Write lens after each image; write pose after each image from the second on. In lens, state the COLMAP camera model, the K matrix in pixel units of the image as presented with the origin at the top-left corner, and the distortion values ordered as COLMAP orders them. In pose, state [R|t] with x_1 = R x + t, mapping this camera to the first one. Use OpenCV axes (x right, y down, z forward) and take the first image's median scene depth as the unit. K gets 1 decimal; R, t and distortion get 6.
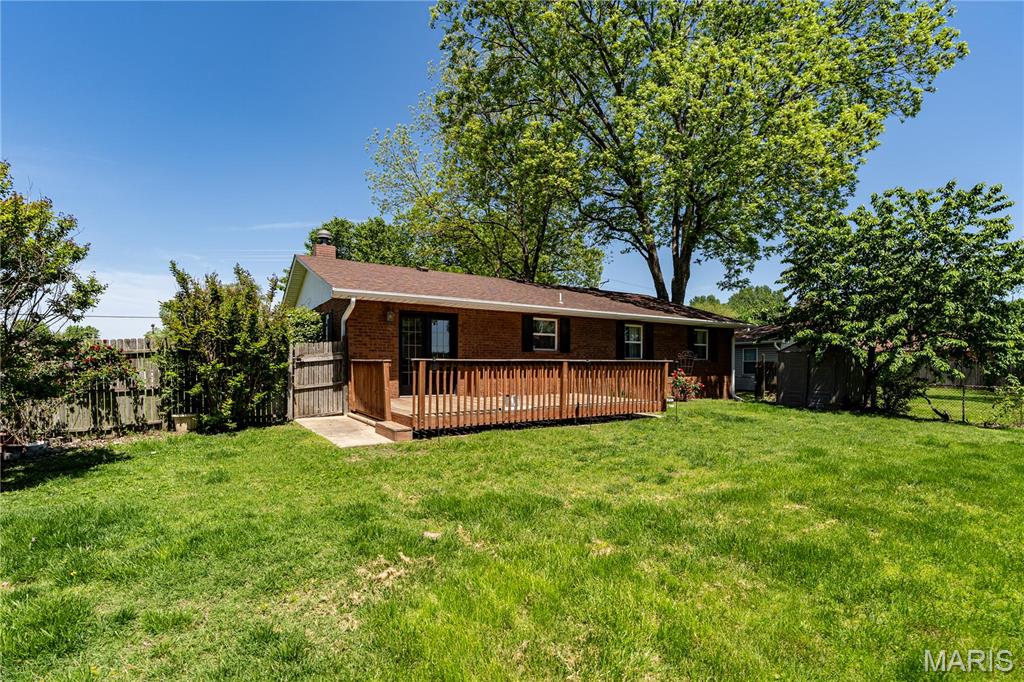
lens RADIAL K [[493.1, 0, 512.0], [0, 493.1, 341.0], [0, 0, 1]] dist [-0.005511, -0.001134]
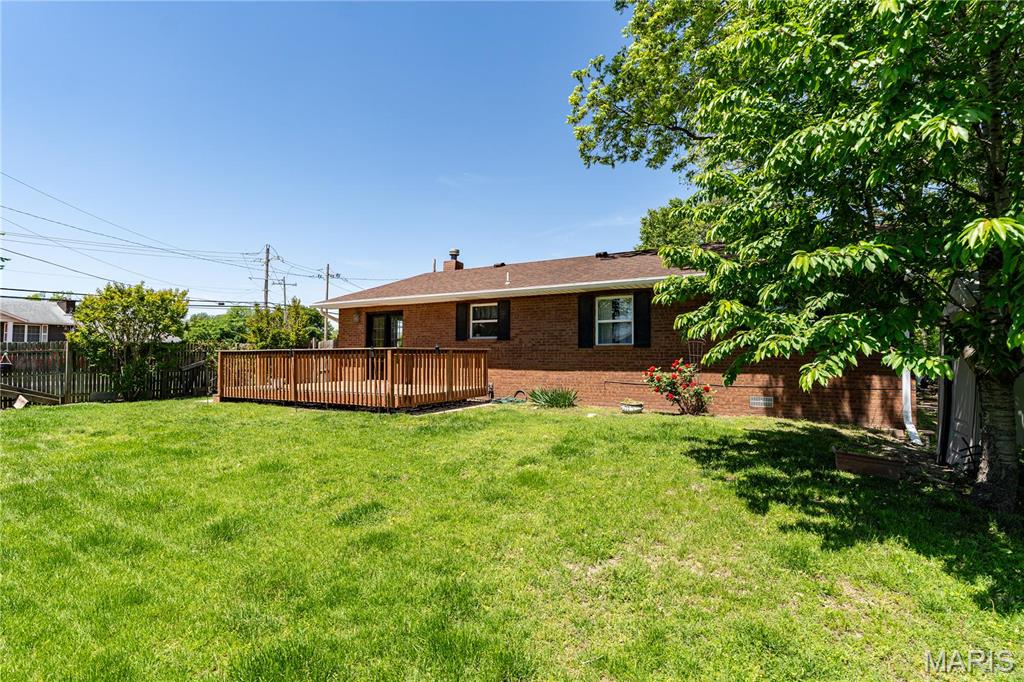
lens RADIAL K [[505.7, 0, 512.0], [0, 505.7, 341.0], [0, 0, 1]] dist [0.040022, 0.000267]
pose [[0.437996, -0.032517, -0.898388, 0.819168], [0.043072, 0.998957, -0.015158, 0.035058], [0.897944, -0.032056, 0.438940, 0.551133]]
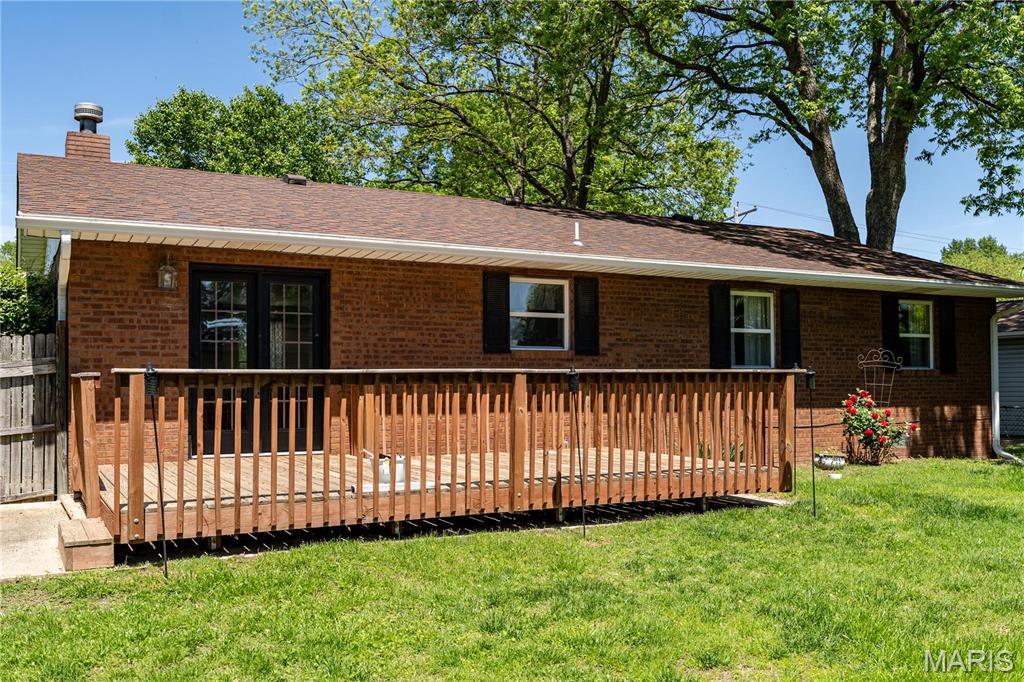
lens RADIAL K [[978.0, 0, 511.2], [0, 978.0, 311.4], [0, 0, 1]] dist [0.013458, 0.003845]
pose [[0.996918, -0.013707, -0.077249, 0.097126], [0.011521, 0.999522, -0.028680, 0.007706], [0.077605, 0.027701, 0.996599, 0.102905]]
